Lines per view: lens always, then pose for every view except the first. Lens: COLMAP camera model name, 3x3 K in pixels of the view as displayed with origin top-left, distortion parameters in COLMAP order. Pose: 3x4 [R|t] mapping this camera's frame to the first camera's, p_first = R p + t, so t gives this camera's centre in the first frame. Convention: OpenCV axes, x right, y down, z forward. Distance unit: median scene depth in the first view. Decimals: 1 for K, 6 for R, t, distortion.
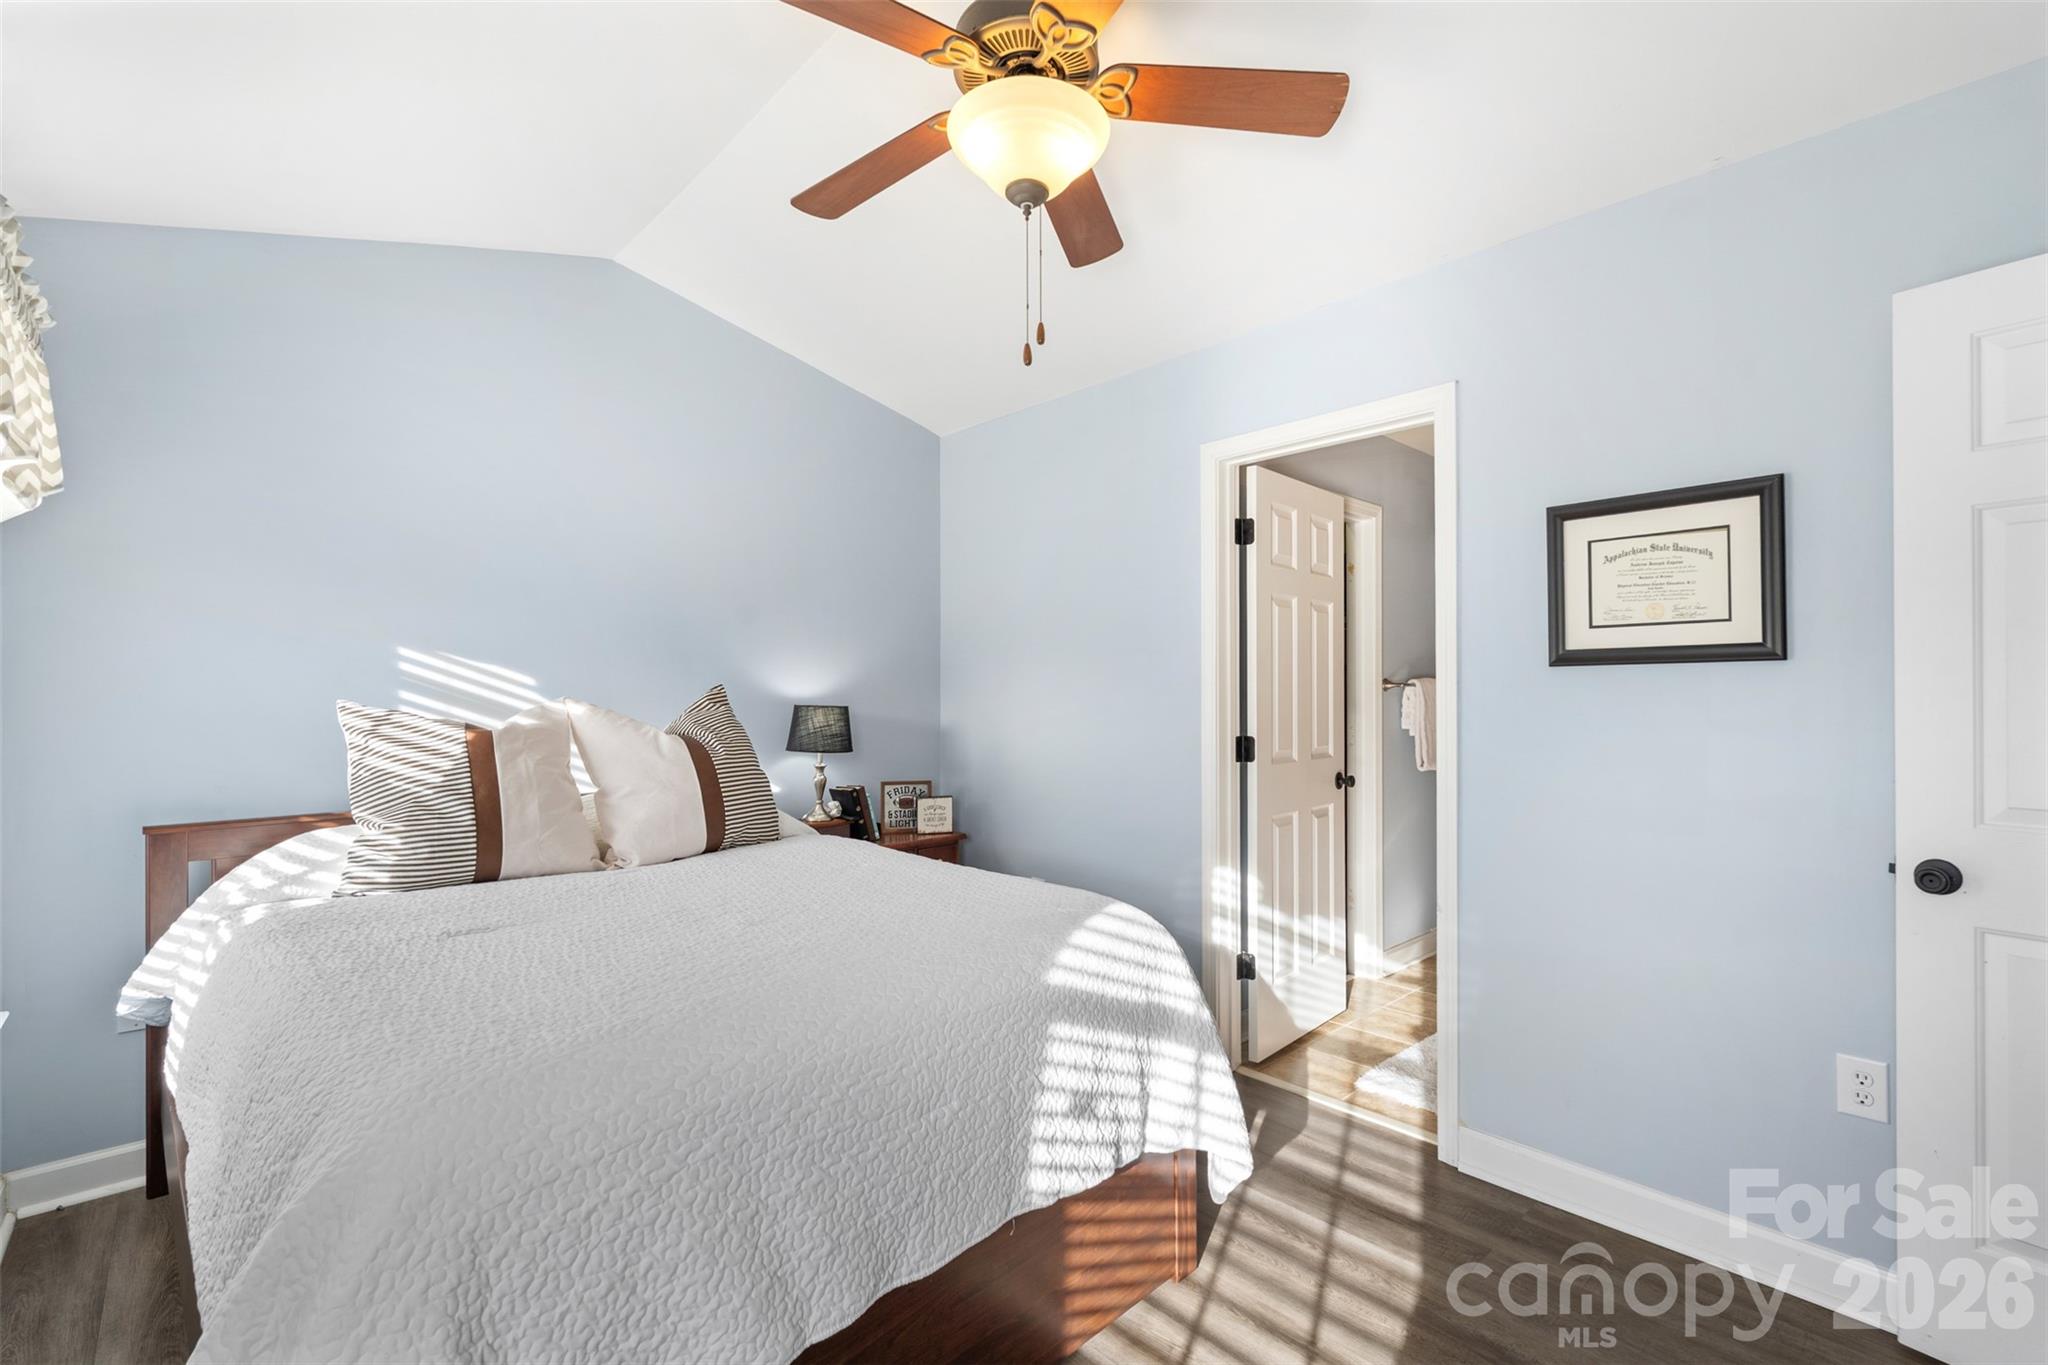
lens RADIAL K [[901.3, 0, 1024.0], [0, 901.3, 682.5], [0, 0, 1]] dist [-0.002566, -0.000117]
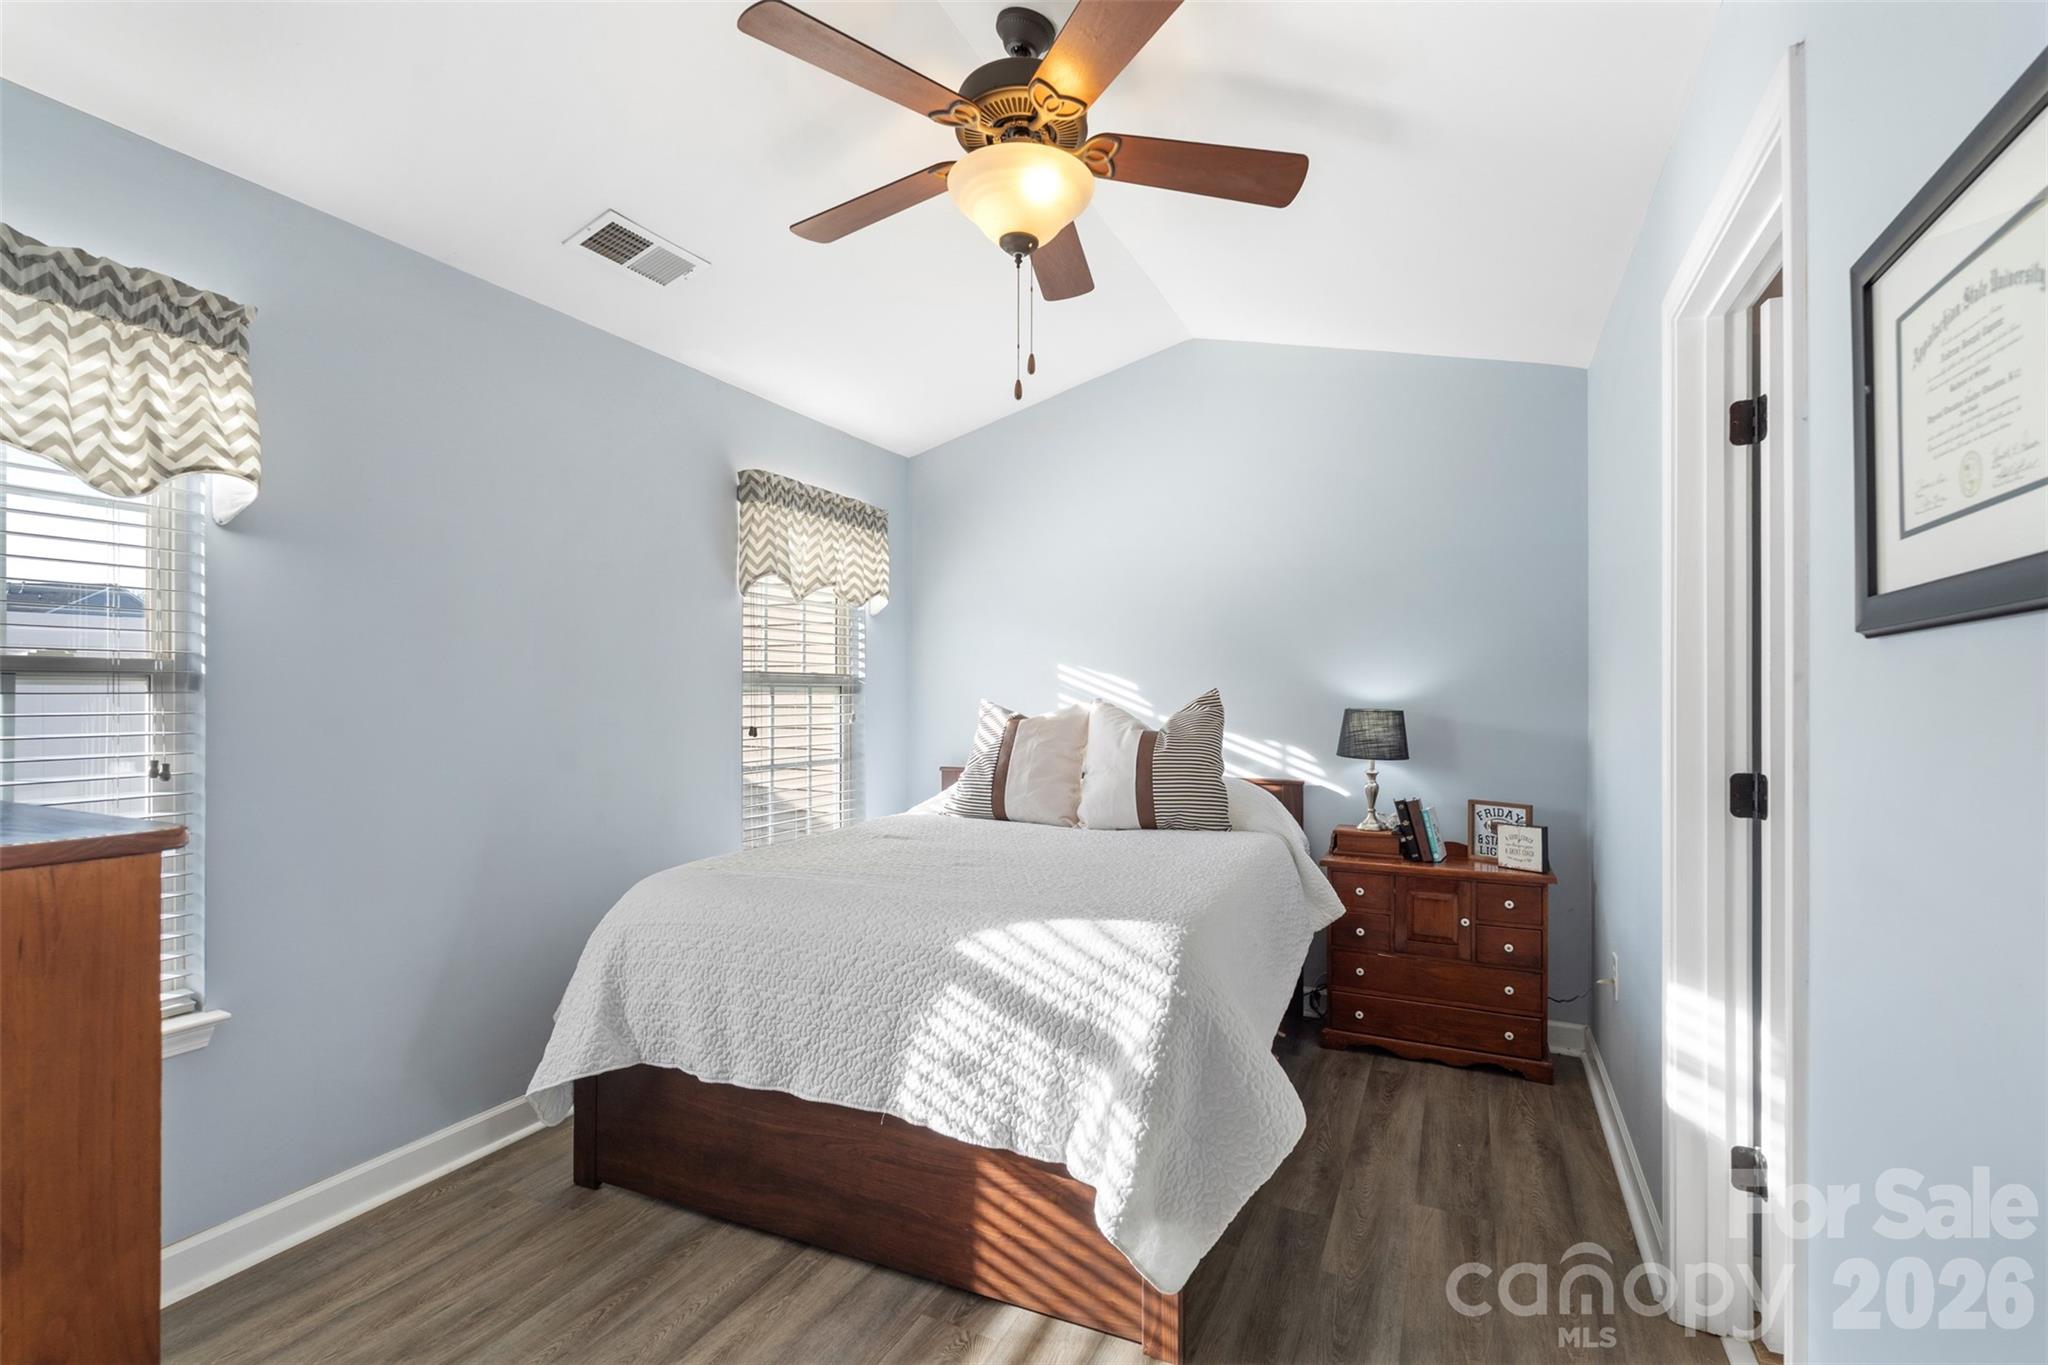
lens RADIAL K [[900.3, 0, 1023.1], [0, 900.3, 678.3], [0, 0, 1]] dist [-0.022573, 0.000146]
pose [[0.359070, -0.013995, -0.933206, 0.873538], [0.007510, 0.999899, -0.012105, 0.002149], [0.933281, -0.002662, 0.359138, 0.519835]]
